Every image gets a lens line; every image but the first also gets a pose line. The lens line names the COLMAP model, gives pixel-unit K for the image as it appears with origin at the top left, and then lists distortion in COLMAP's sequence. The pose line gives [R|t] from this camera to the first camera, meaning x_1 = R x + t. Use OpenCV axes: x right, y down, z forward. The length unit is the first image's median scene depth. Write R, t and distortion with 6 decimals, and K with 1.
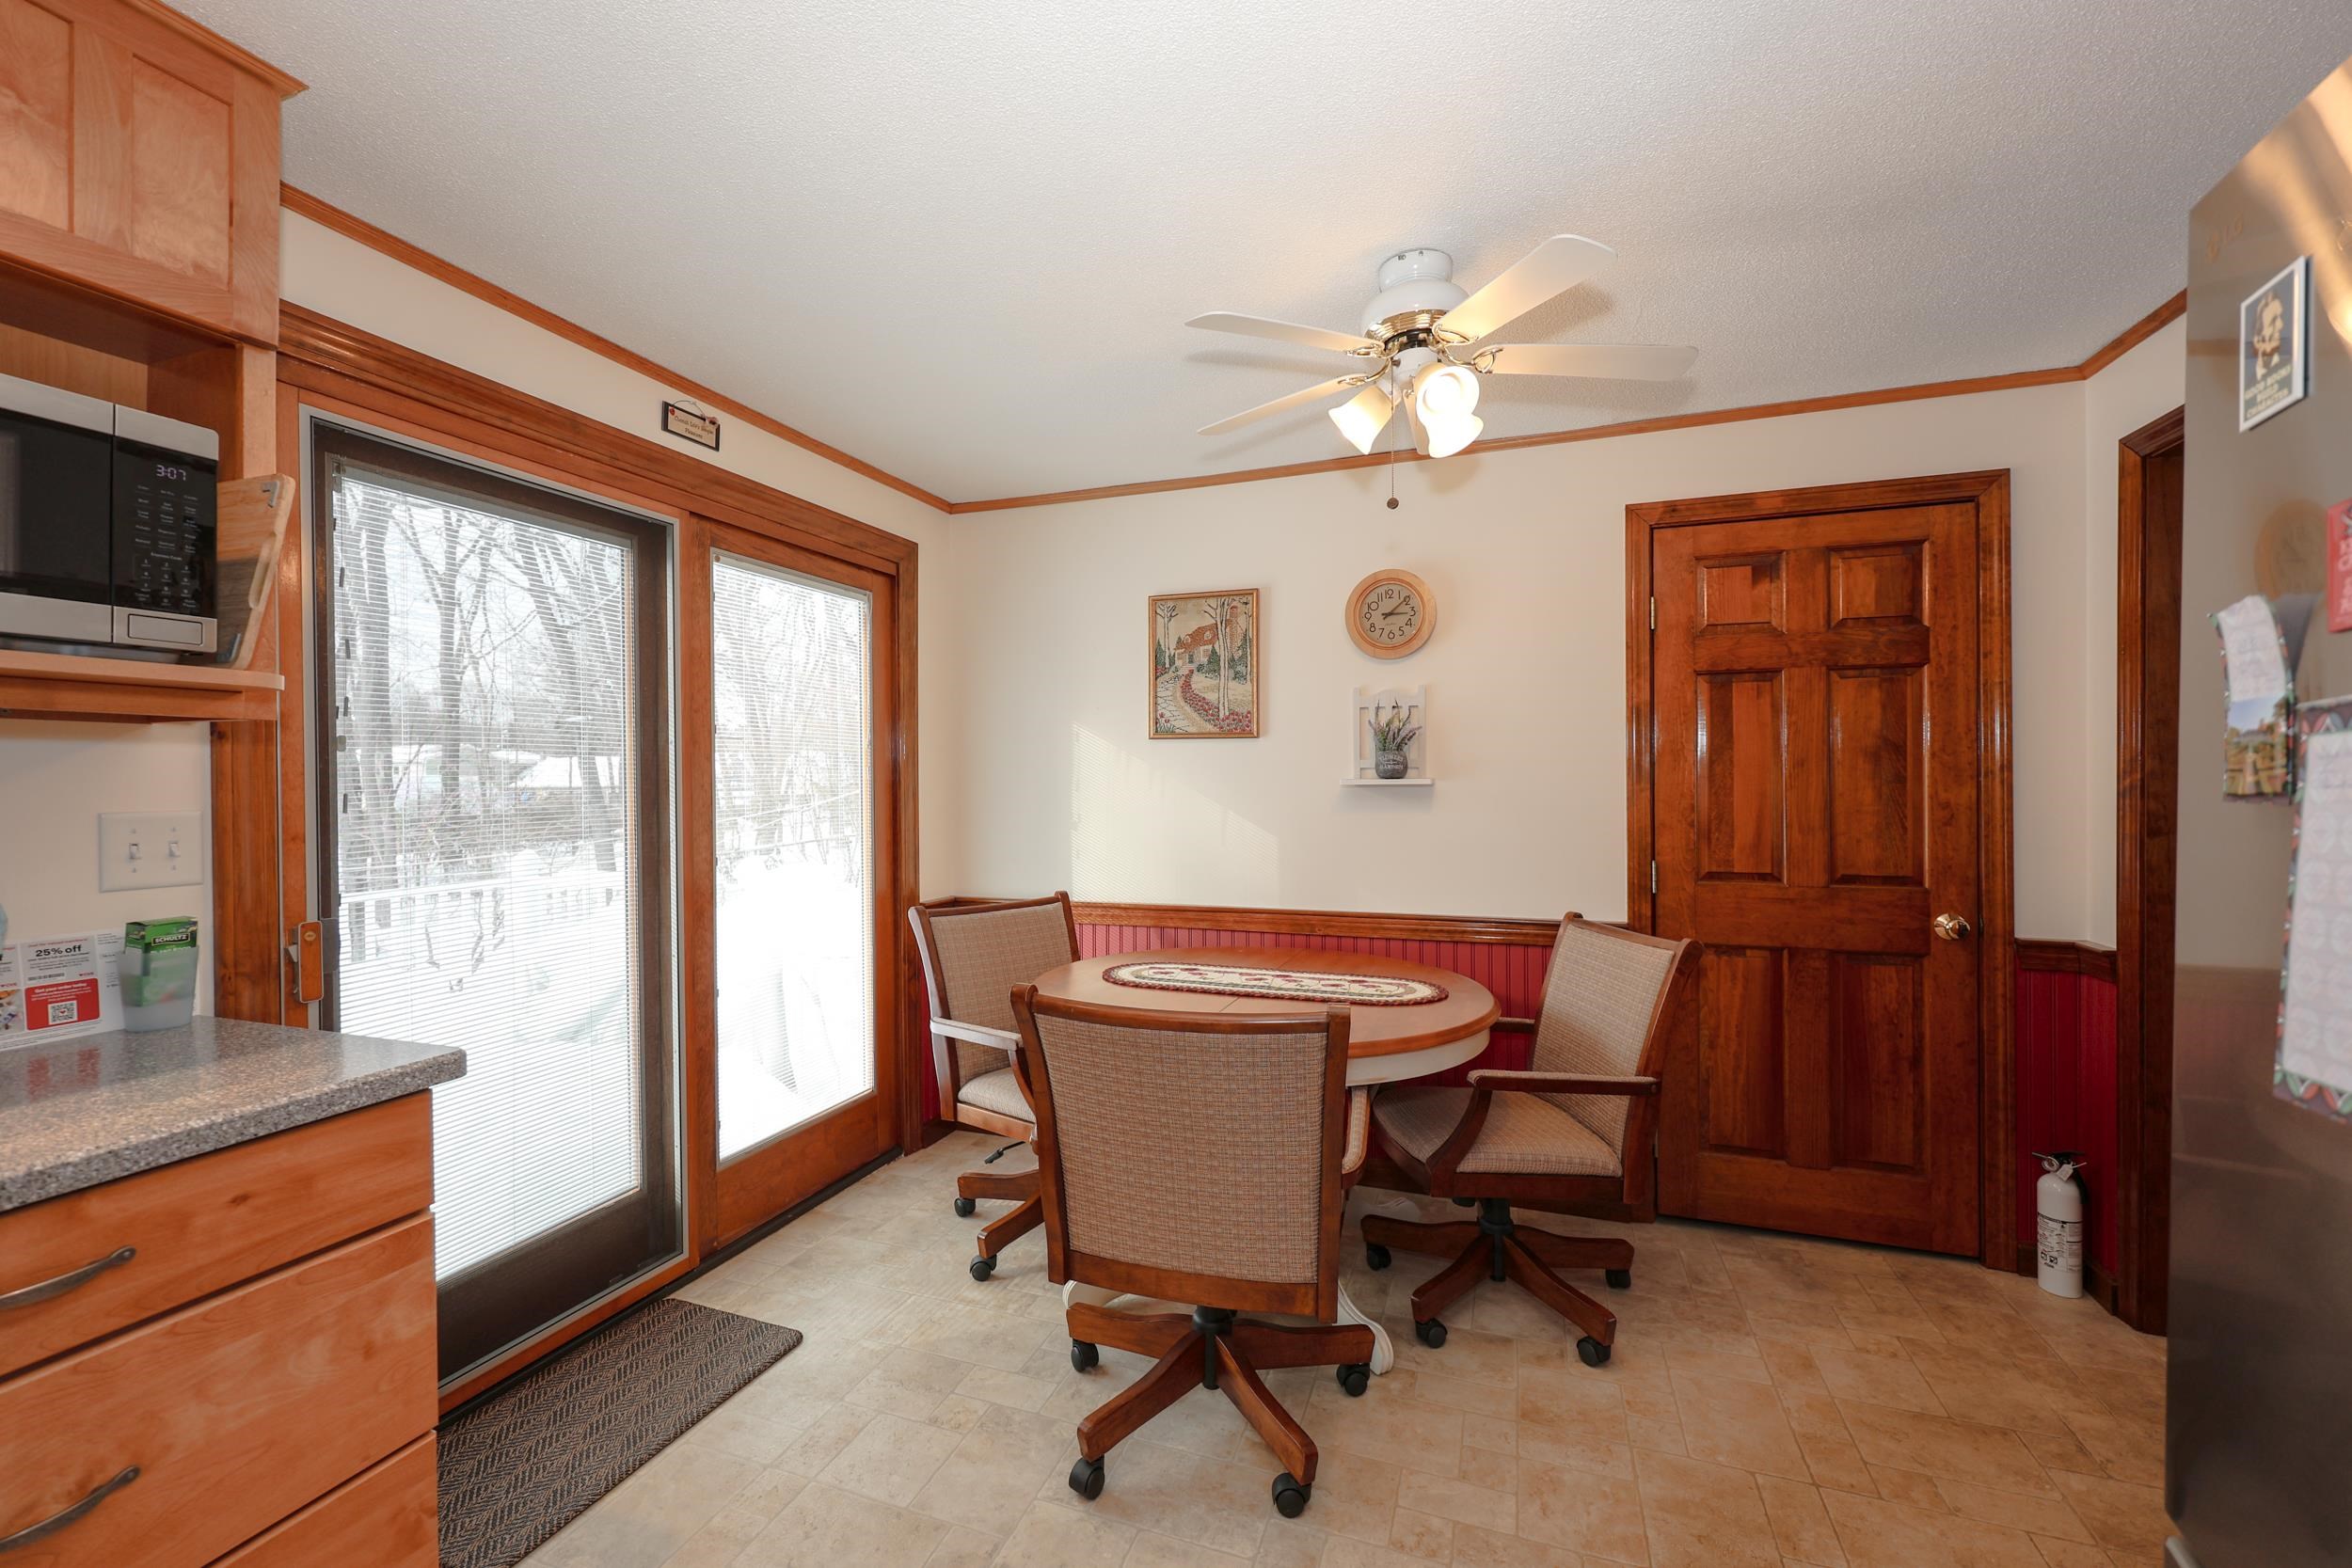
lens RADIAL K [[955.2, 0, 1176.0], [0, 955.2, 784.0], [0, 0, 1]] dist [-0.002302, -0.000094]
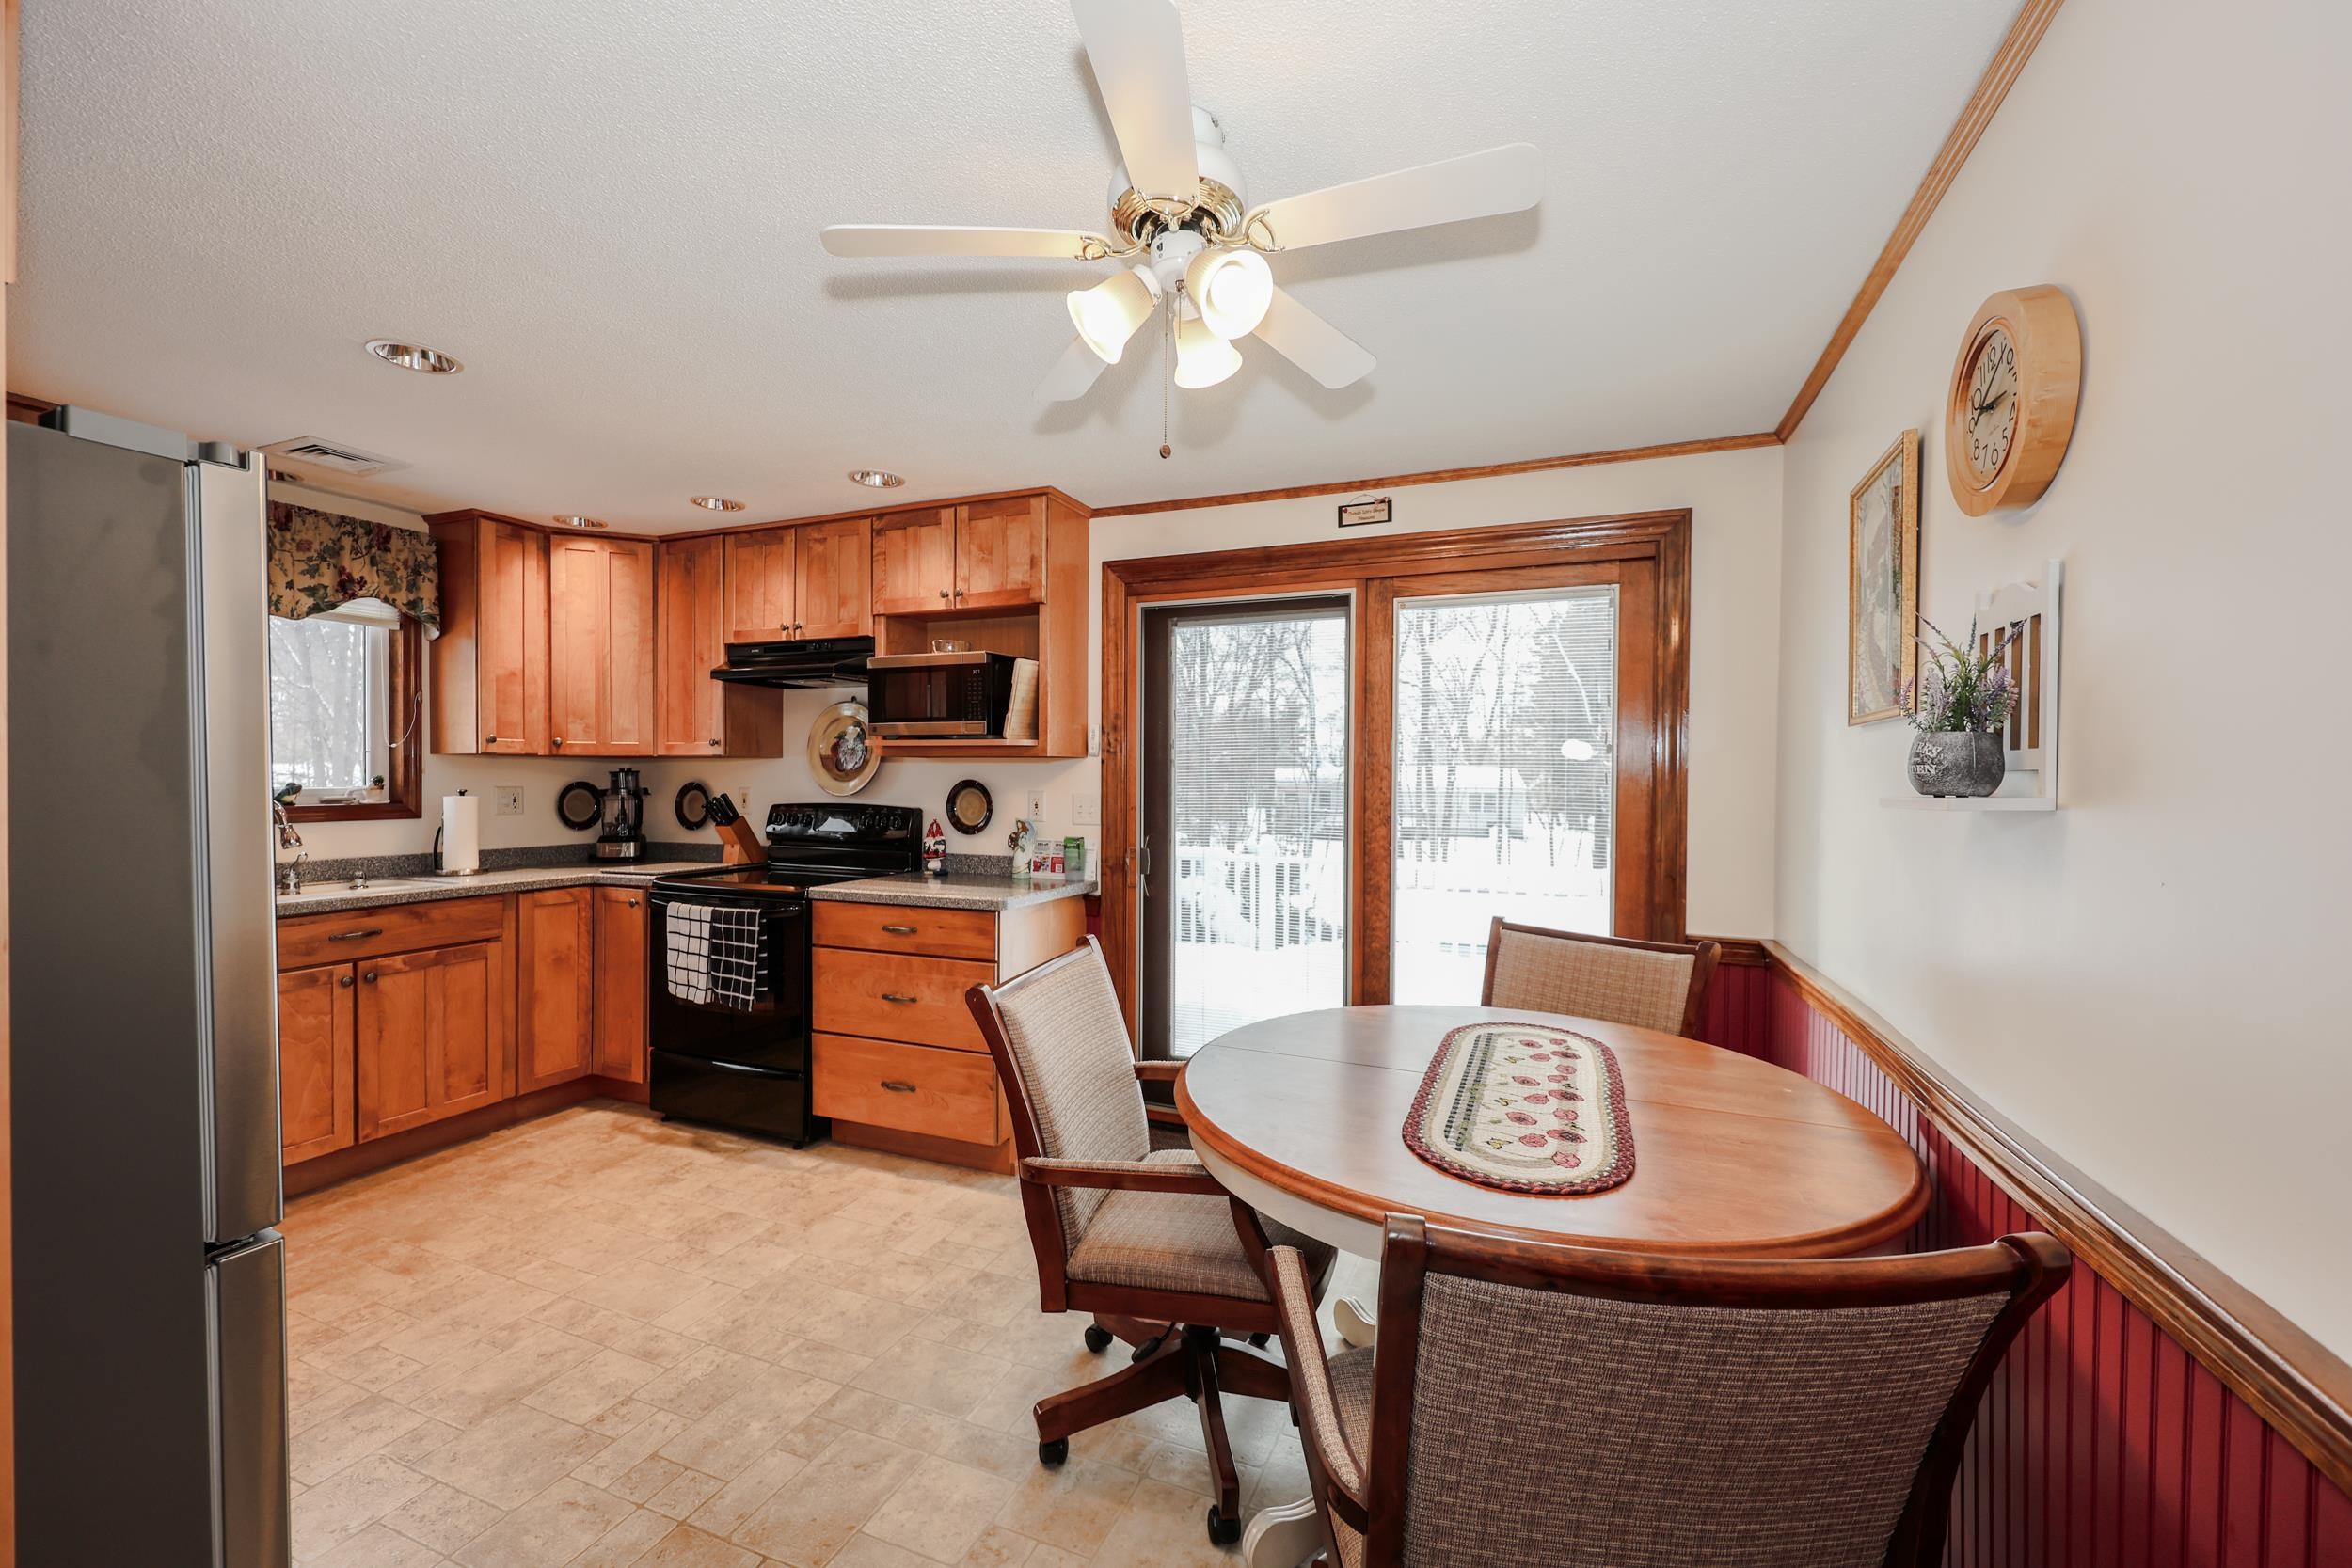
lens RADIAL K [[962.3, 0, 1170.9], [0, 962.3, 777.2], [0, 0, 1]] dist [0.012198, 0.000024]
pose [[-0.036939, 0.002946, -0.999313, 1.535657], [-0.009104, 0.999953, 0.003284, -0.025109], [0.999276, 0.009220, -0.036911, 1.454420]]
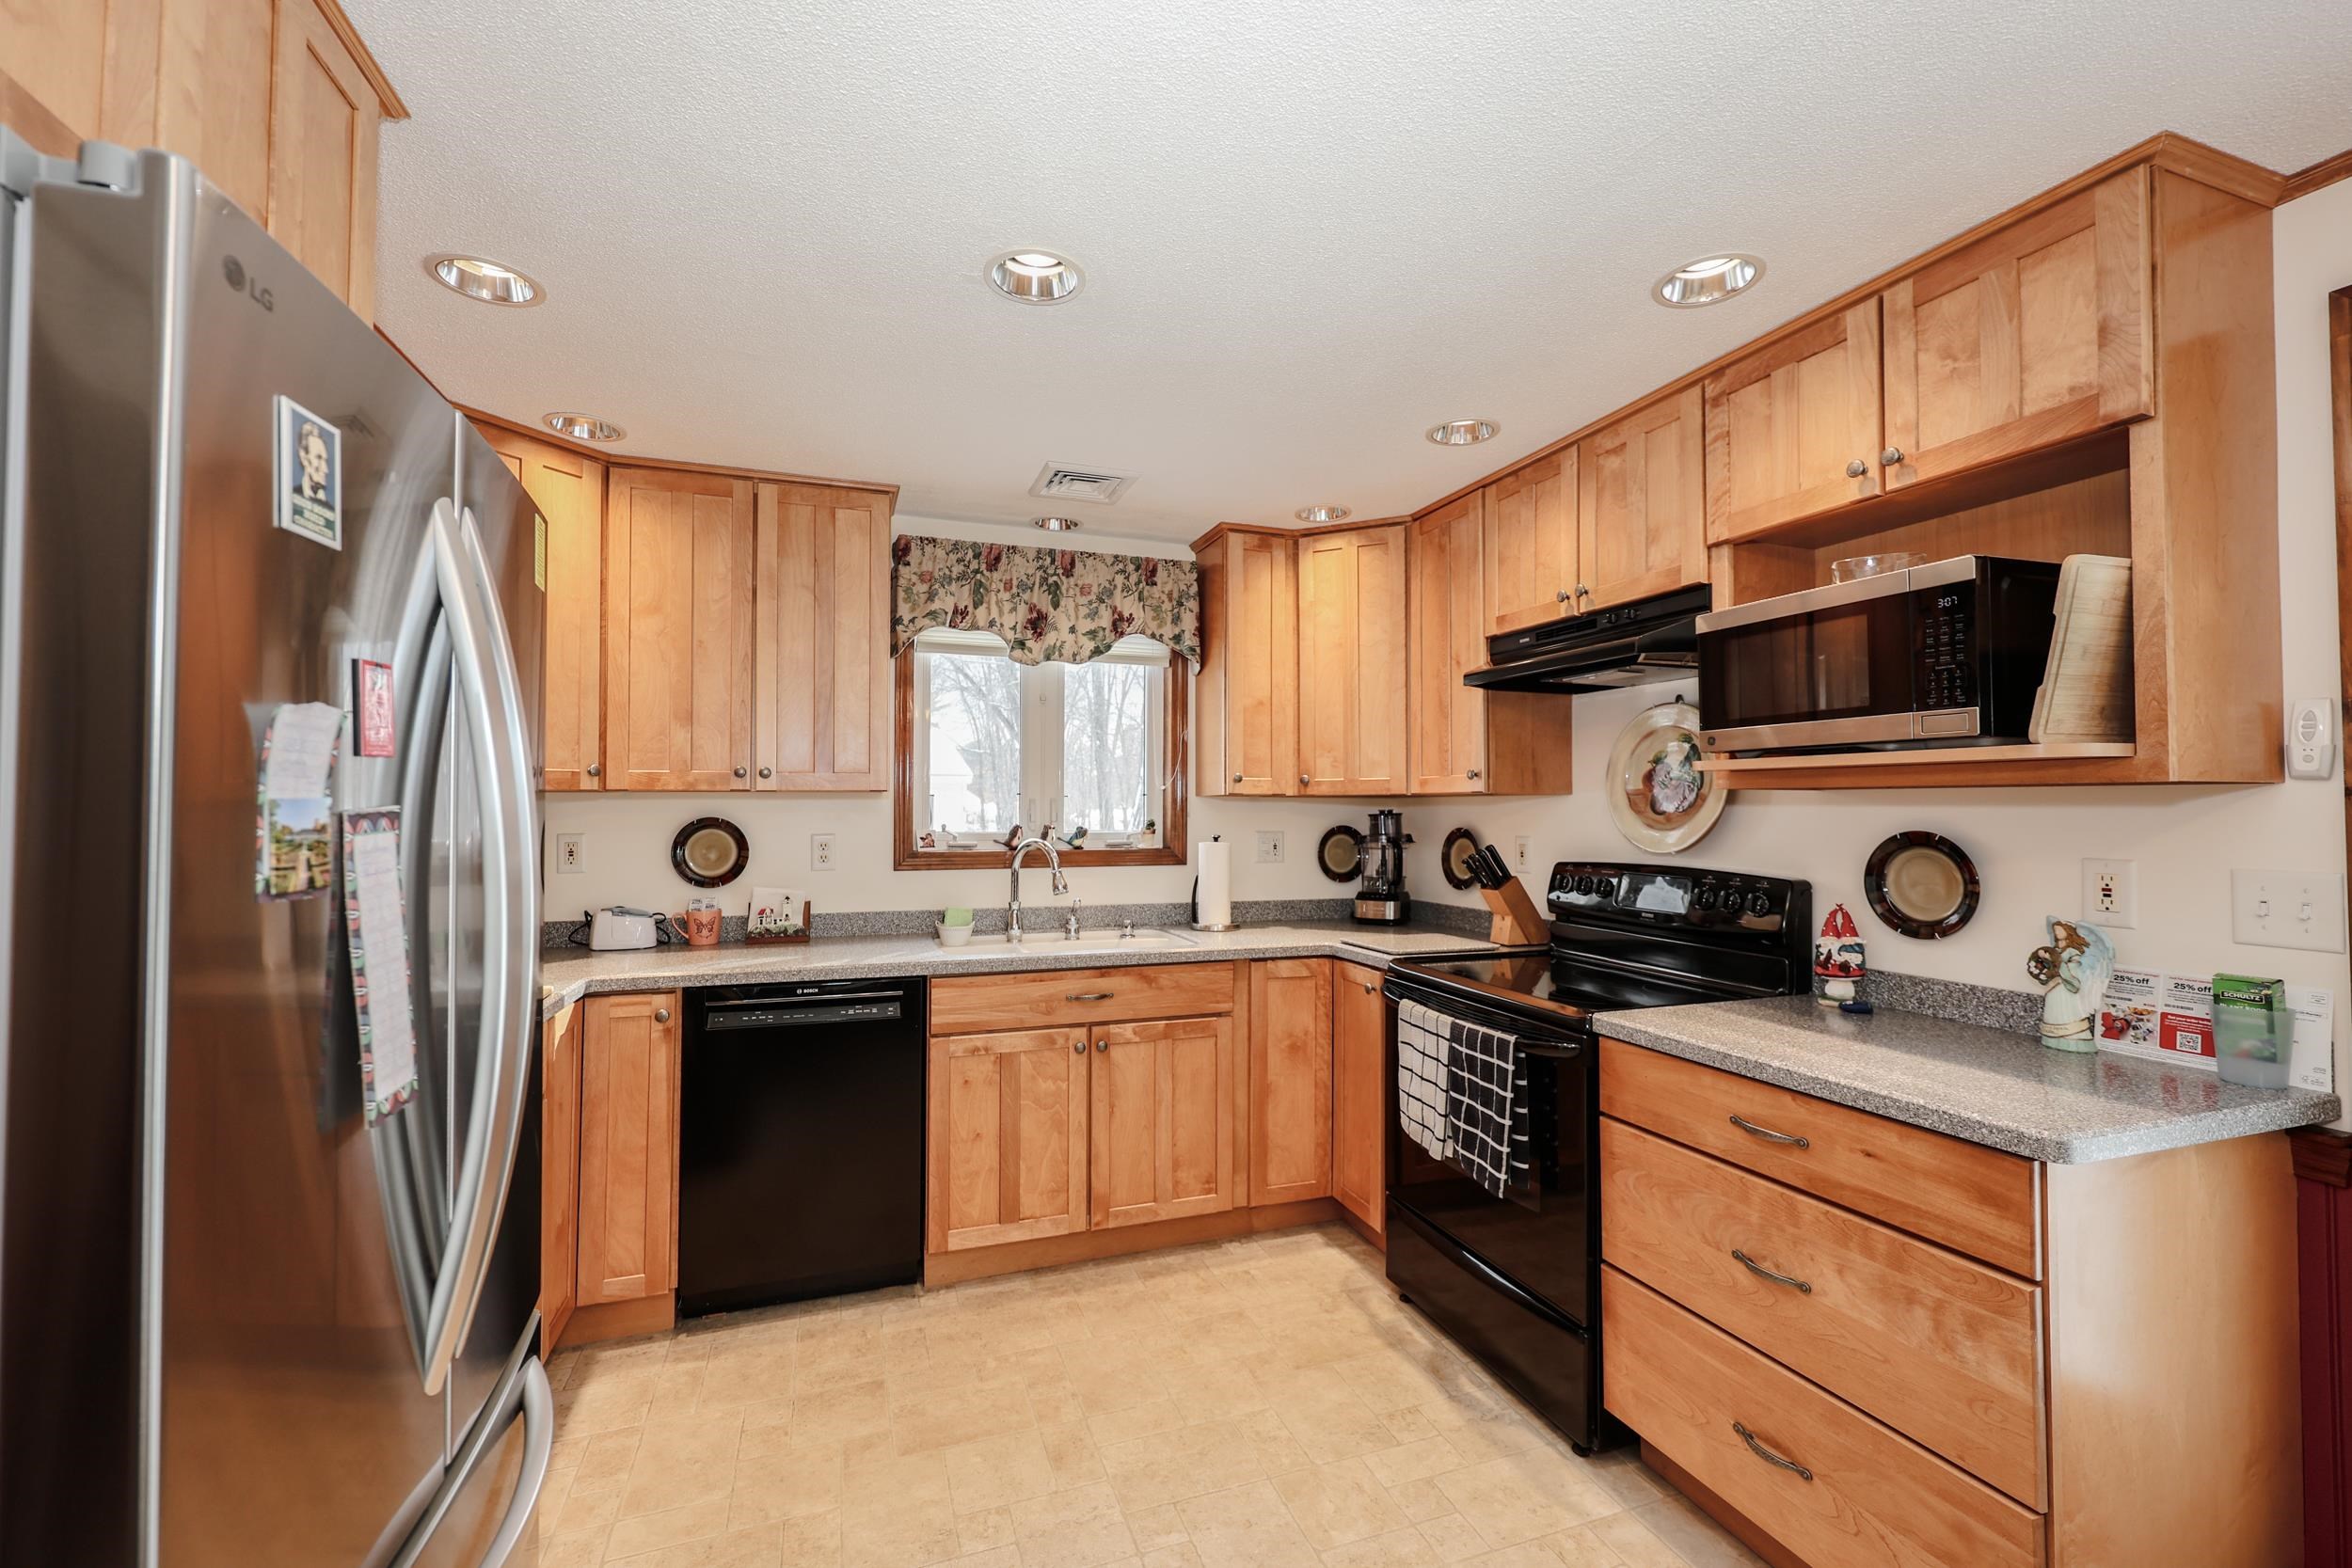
lens RADIAL K [[934.5, 0, 1175.0], [0, 934.5, 787.9], [0, 0, 1]] dist [-0.001311, 0.000345]
pose [[-0.768202, -0.013737, -0.640061, 0.489161], [-0.003110, 0.999838, -0.017726, -0.040380], [0.640200, -0.011627, -0.768120, 1.121820]]
